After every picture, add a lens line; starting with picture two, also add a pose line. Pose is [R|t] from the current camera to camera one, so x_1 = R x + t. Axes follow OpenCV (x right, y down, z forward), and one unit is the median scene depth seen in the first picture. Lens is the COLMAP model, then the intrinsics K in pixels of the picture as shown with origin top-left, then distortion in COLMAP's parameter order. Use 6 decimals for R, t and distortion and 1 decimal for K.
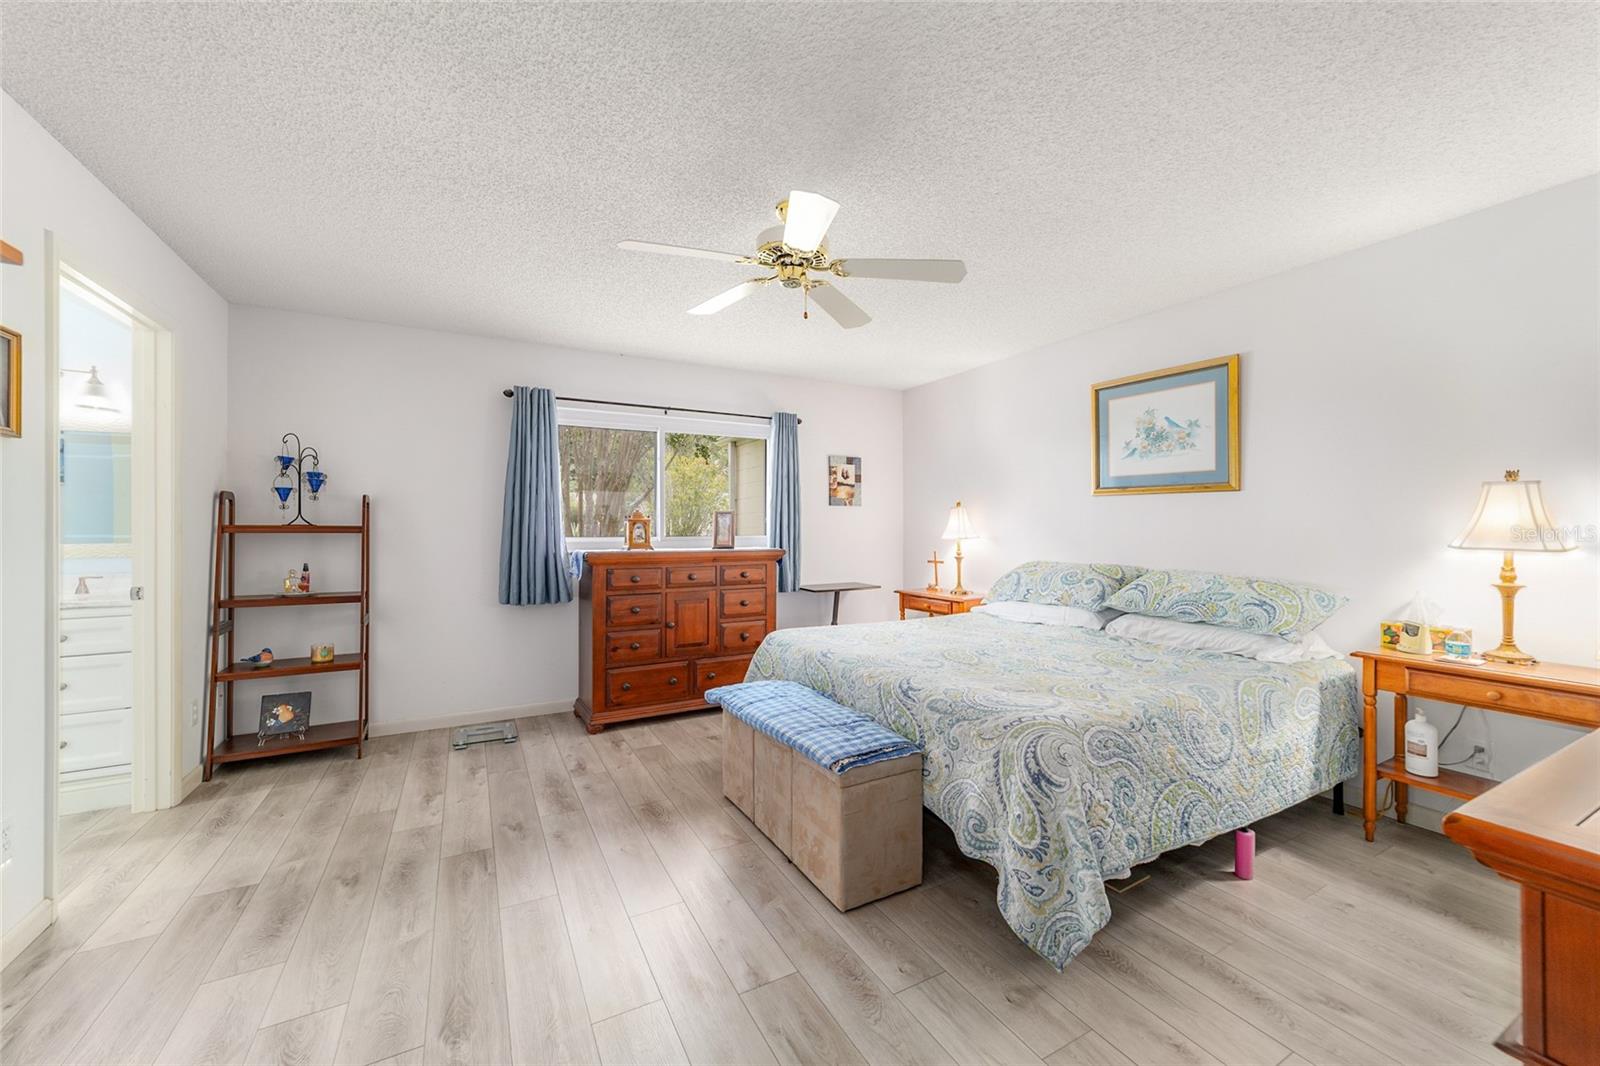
lens RADIAL K [[615.4, 0, 798.5], [0, 615.4, 526.8], [0, 0, 1]] dist [-0.018456, 0.008891]
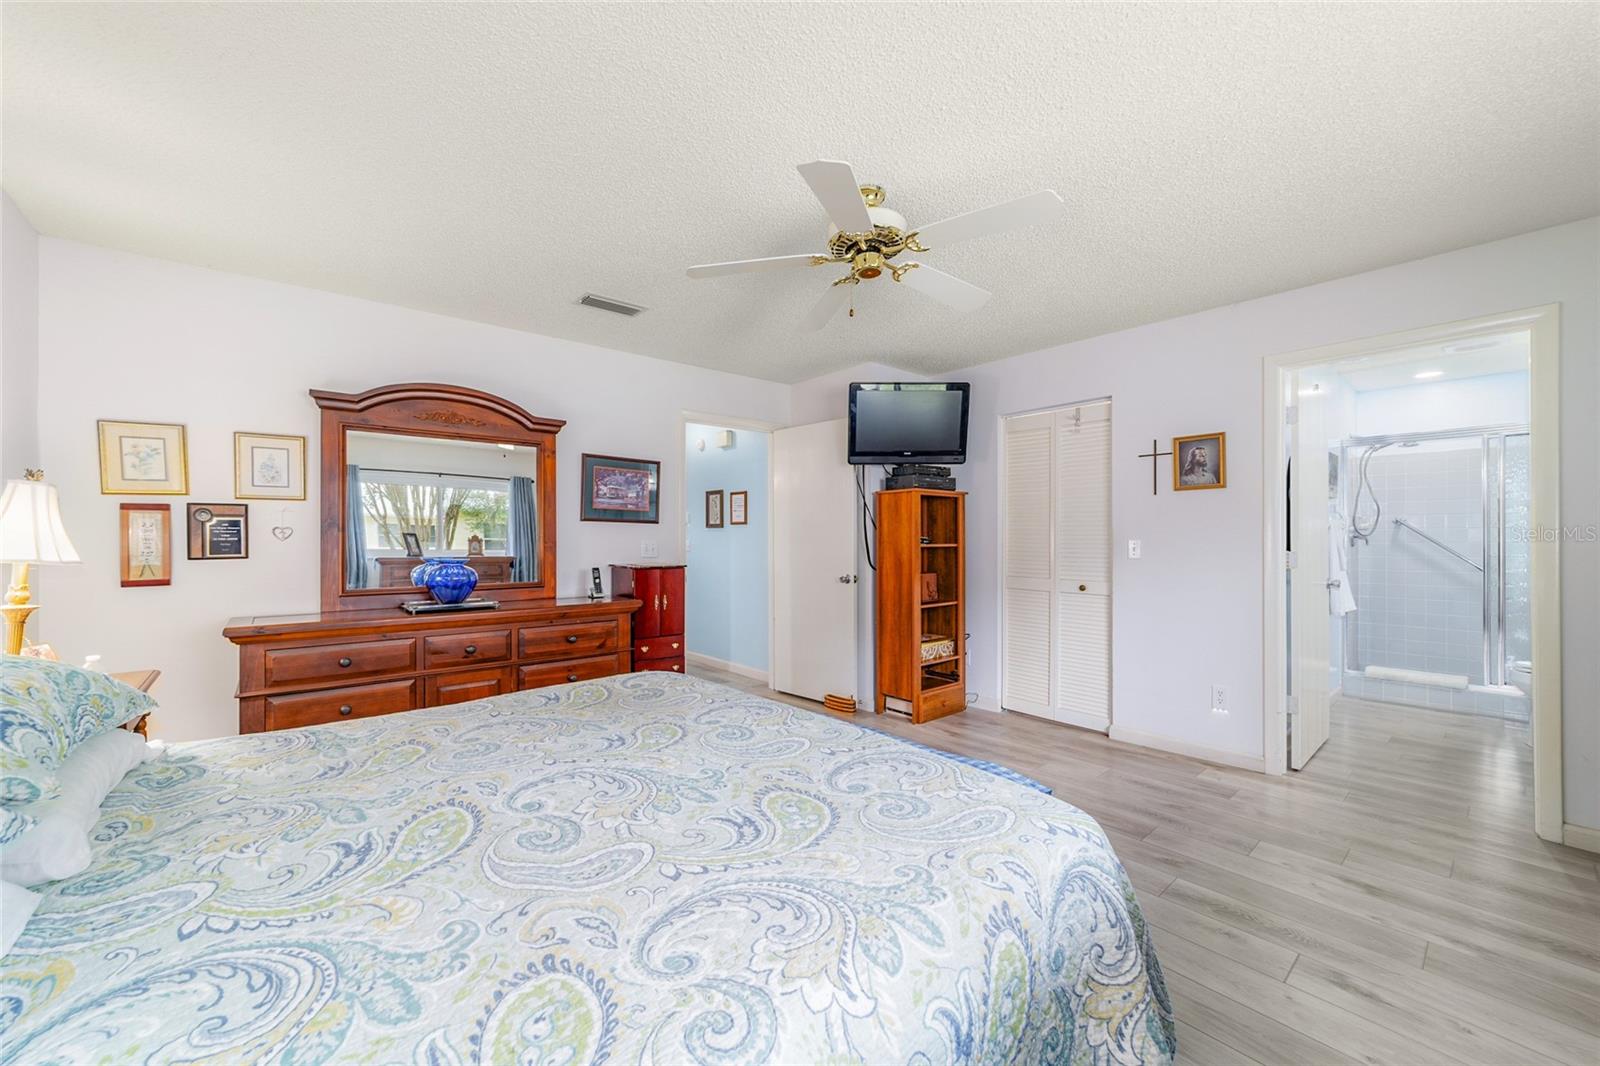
lens RADIAL K [[620.8, 0, 799.5], [0, 620.8, 530.1], [0, 0, 1]] dist [-0.018831, 0.008064]
pose [[-0.978566, -0.000968, -0.205931, 0.219111], [0.002958, 0.999820, -0.018757, 0.009466], [0.205912, -0.018964, -0.978387, 1.446782]]
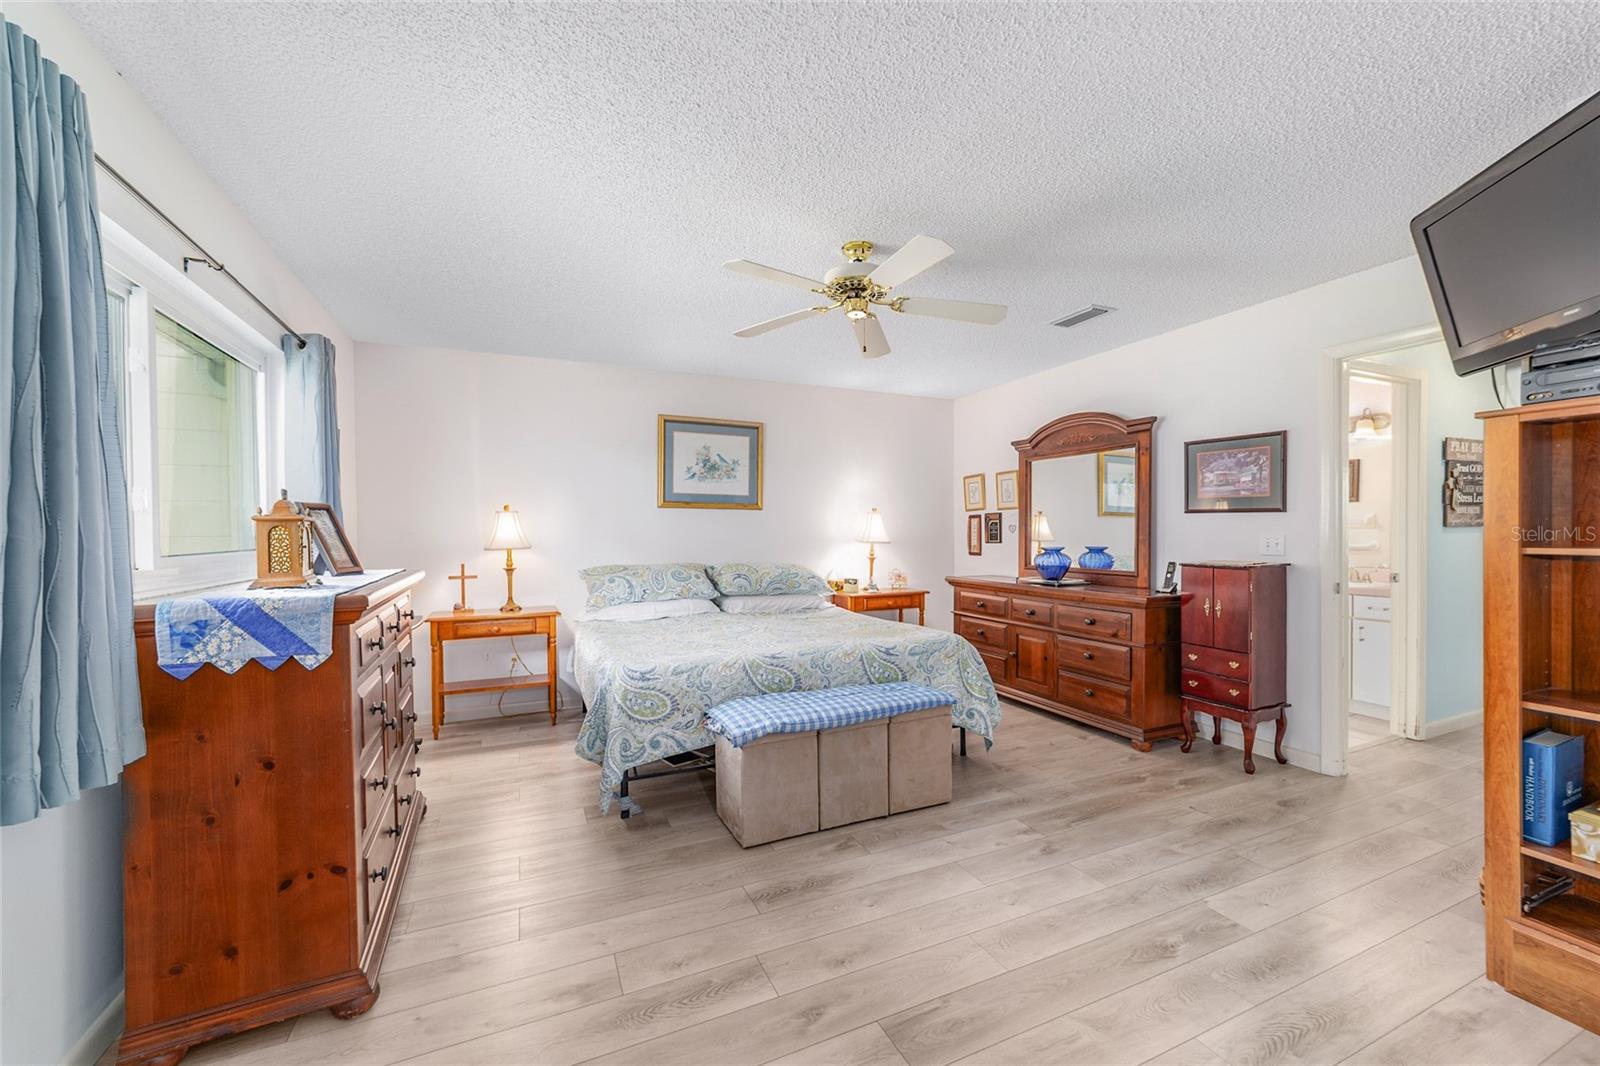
lens RADIAL K [[620.8, 0, 799.5], [0, 620.8, 530.1], [0, 0, 1]] dist [-0.018831, 0.008064]
pose [[0.084233, 0.001053, 0.996446, -0.875519], [0.005105, 0.999986, -0.001488, -0.002945], [-0.996433, 0.005213, 0.084227, 0.767802]]
